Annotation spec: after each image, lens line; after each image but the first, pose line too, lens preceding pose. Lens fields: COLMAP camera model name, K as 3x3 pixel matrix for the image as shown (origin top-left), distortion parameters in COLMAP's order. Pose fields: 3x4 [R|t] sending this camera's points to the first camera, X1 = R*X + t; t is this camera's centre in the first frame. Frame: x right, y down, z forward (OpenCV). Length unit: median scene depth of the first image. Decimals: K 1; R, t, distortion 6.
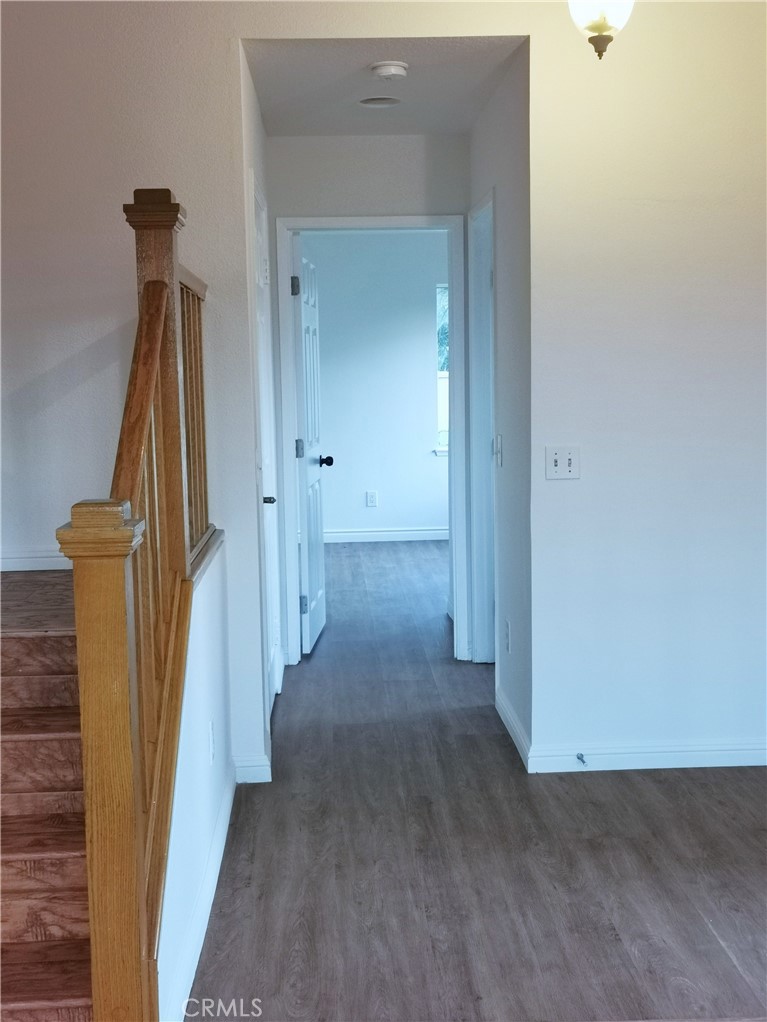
lens RADIAL K [[1274.7, 0, 385.3], [0, 1274.7, 514.7], [0, 0, 1]] dist [0.020763, 0.000000]
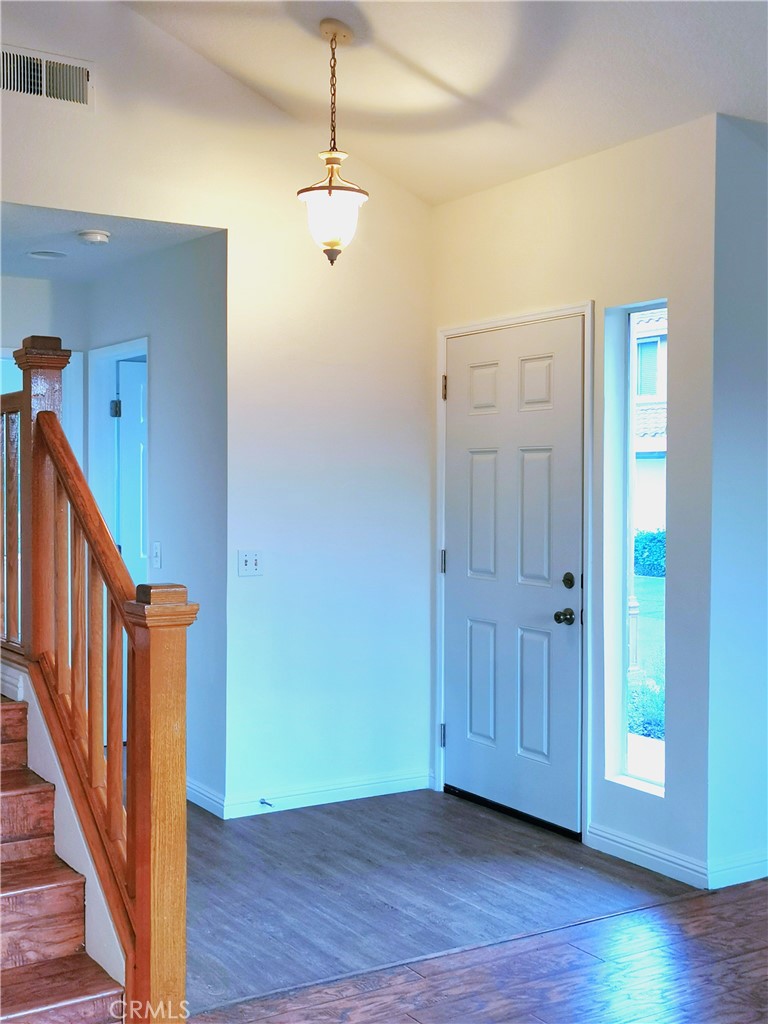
lens RADIAL K [[1277.2, 0, 379.1], [0, 1277.2, 510.7], [0, 0, 1]] dist [0.020763, 0.000000]
pose [[0.860846, 0.011724, 0.508731, -0.529097], [0.035928, 0.995839, -0.083746, 0.024141], [-0.507596, 0.090370, 0.856843, -0.193026]]
